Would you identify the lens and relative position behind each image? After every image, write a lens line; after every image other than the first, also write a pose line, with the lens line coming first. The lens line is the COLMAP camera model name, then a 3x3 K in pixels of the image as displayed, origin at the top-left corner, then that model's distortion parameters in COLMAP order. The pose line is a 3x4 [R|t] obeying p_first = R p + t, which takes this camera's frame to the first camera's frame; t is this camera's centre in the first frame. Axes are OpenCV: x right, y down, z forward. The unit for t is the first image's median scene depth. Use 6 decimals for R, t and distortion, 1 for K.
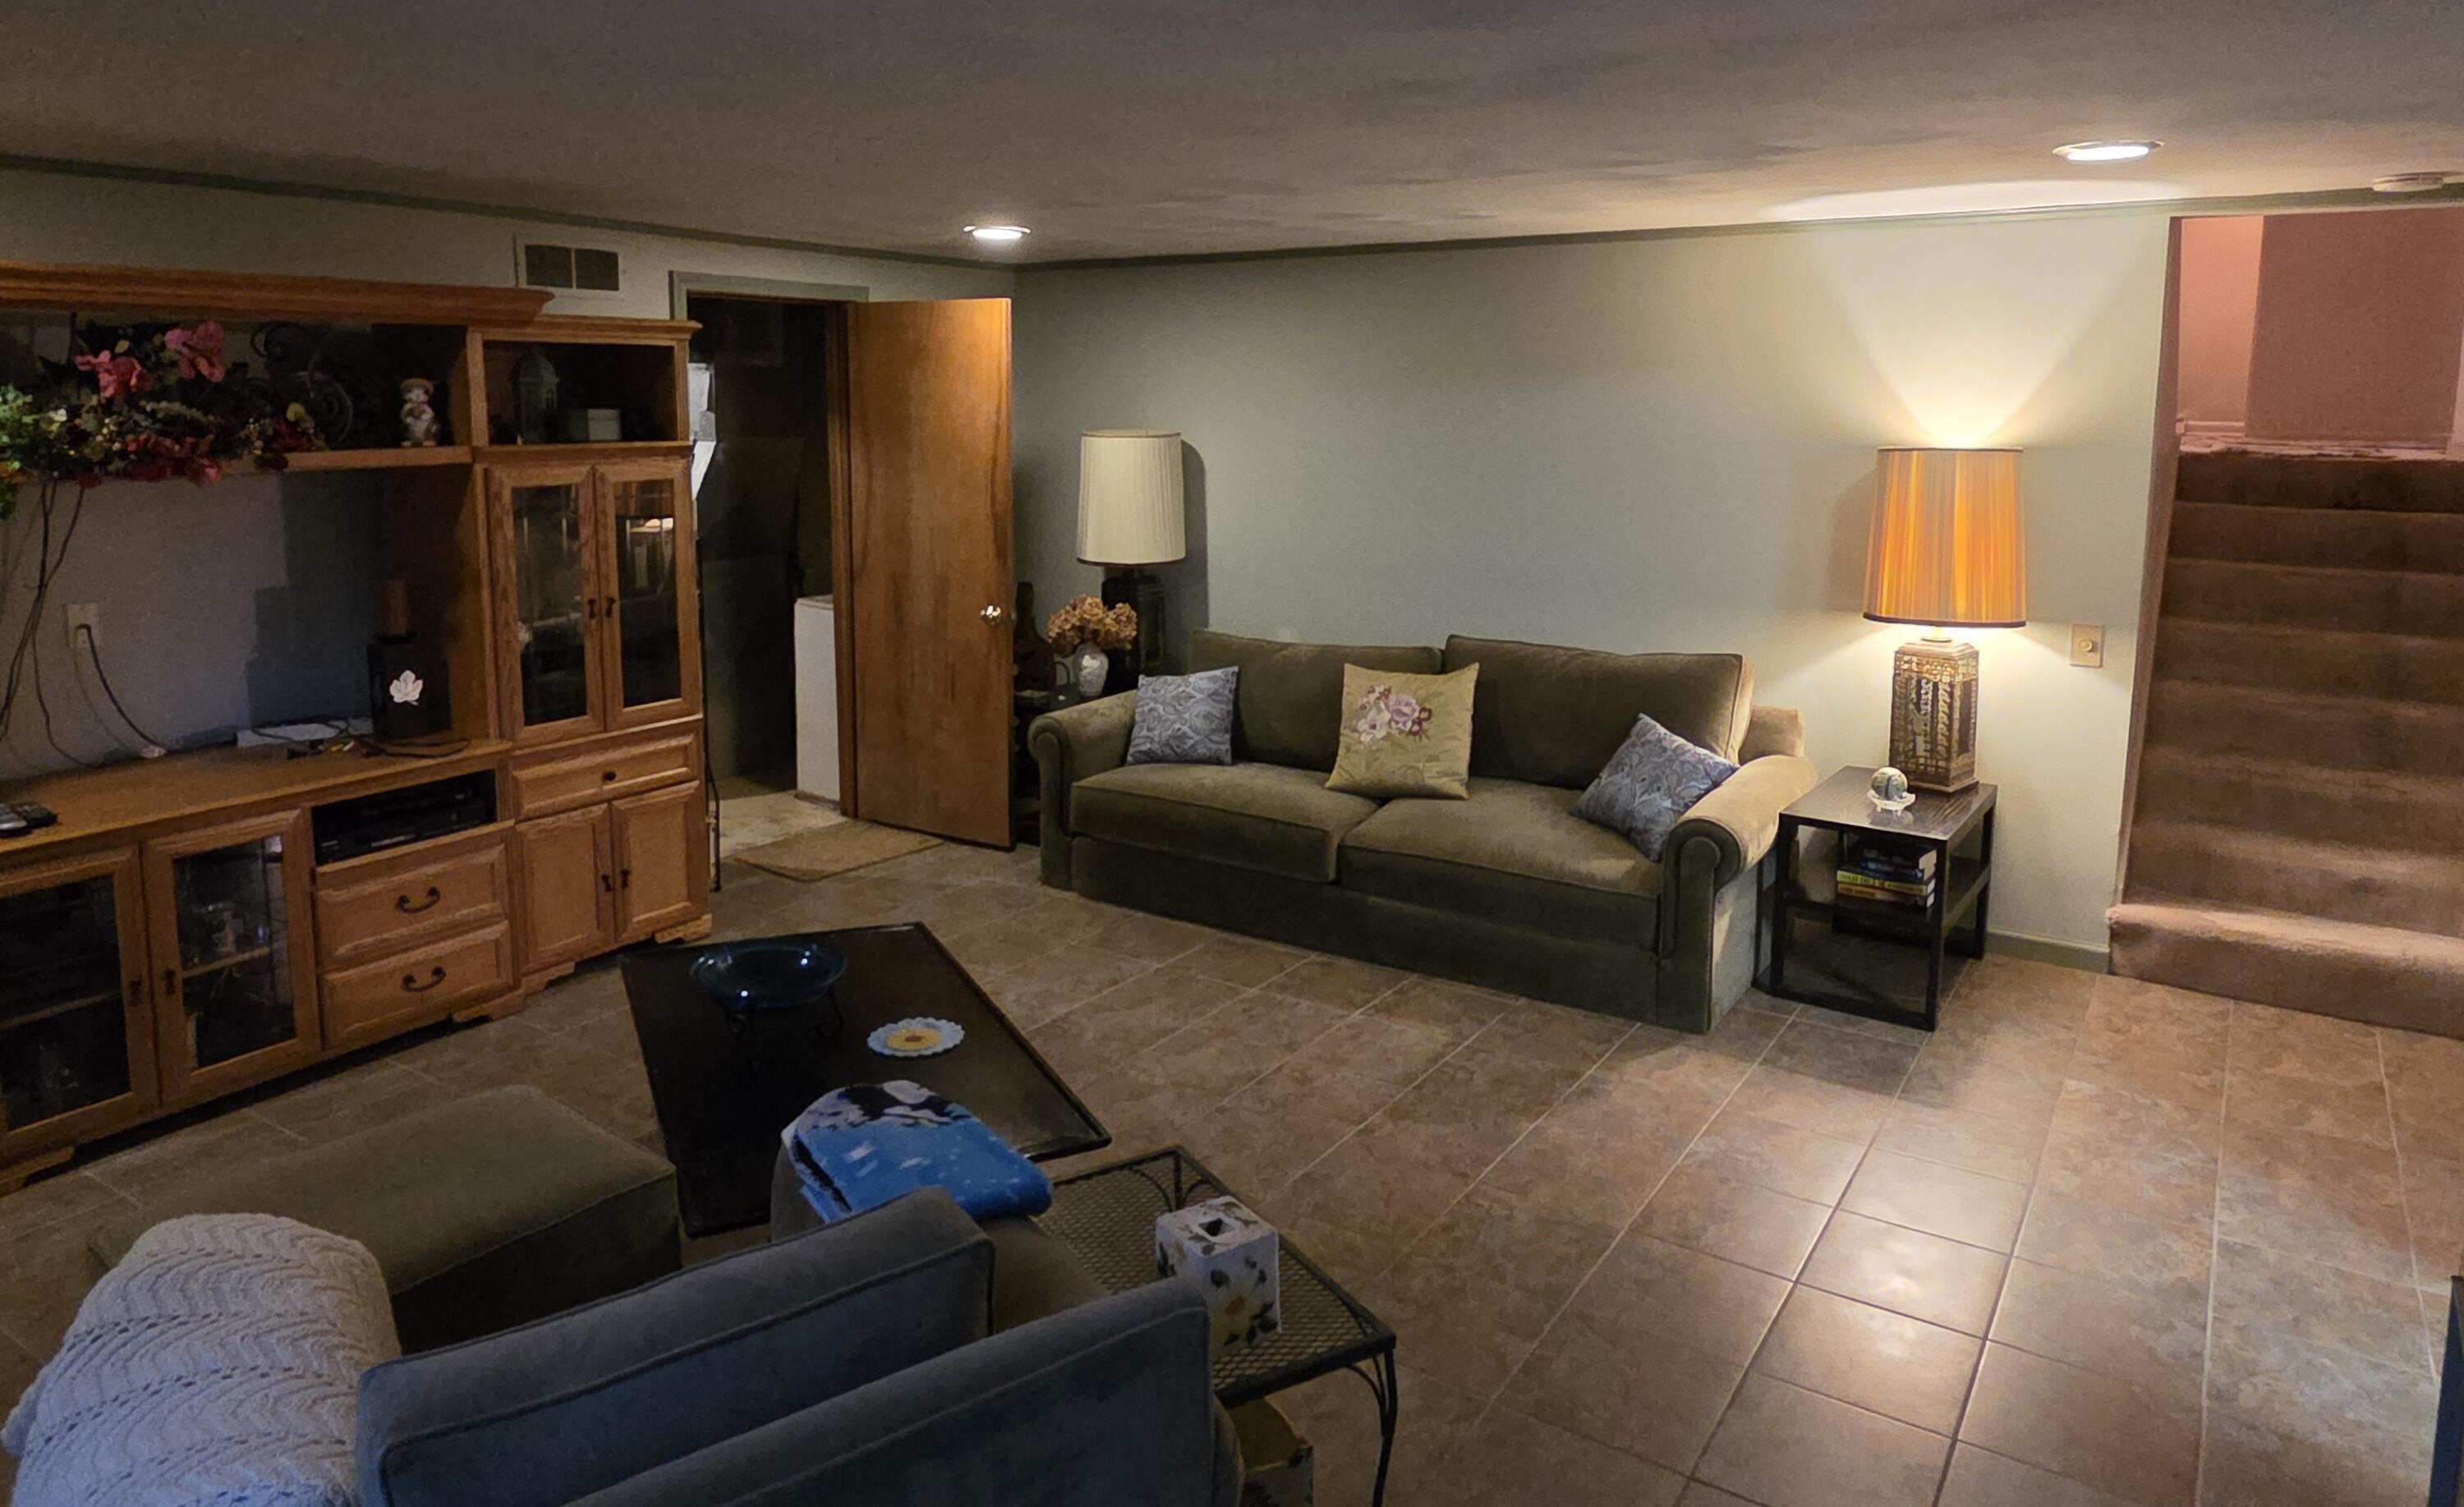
lens RADIAL K [[1555.3, 0, 1232.4], [0, 1555.3, 609.3], [0, 0, 1]] dist [-0.005749, 0.000924]
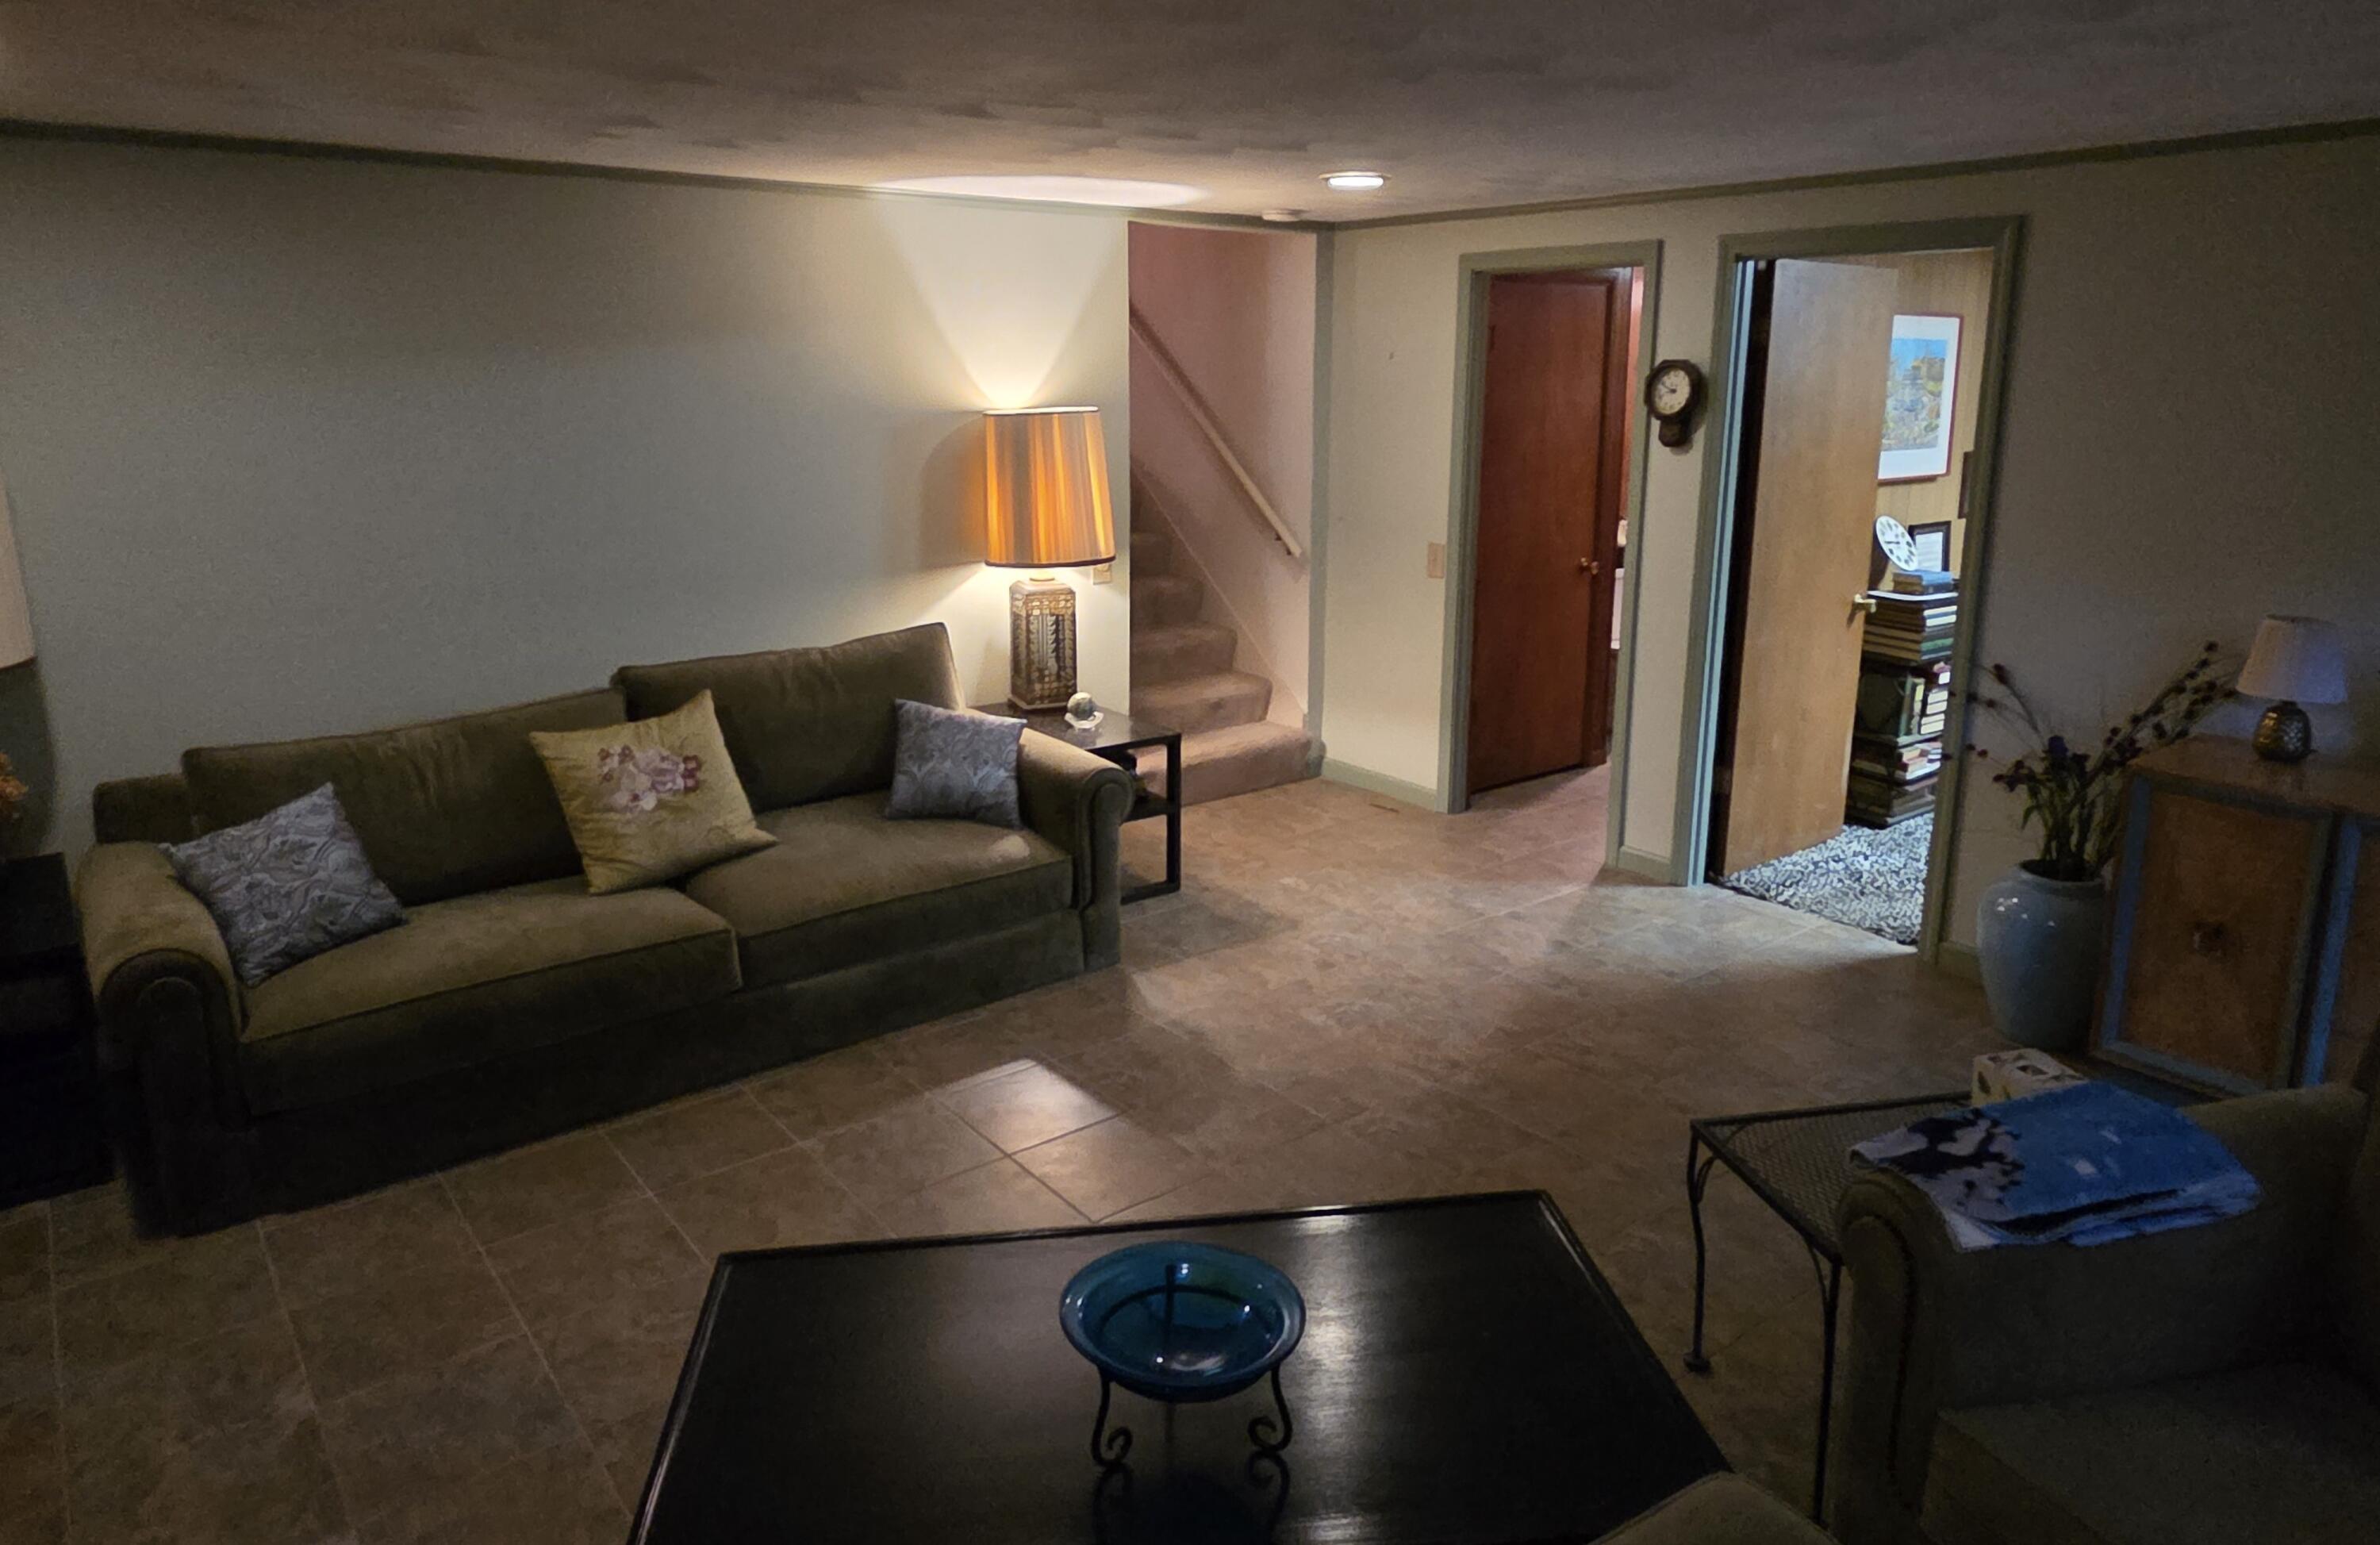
lens RADIAL K [[1472.0, 0, 1188.1], [0, 1472.0, 700.1], [0, 0, 1]] dist [0.000749, 0.000830]
pose [[0.314139, -0.210827, 0.925672, -0.551157], [0.125486, 0.975697, 0.179635, -0.077349], [-0.941047, 0.059728, 0.332960, 0.553867]]
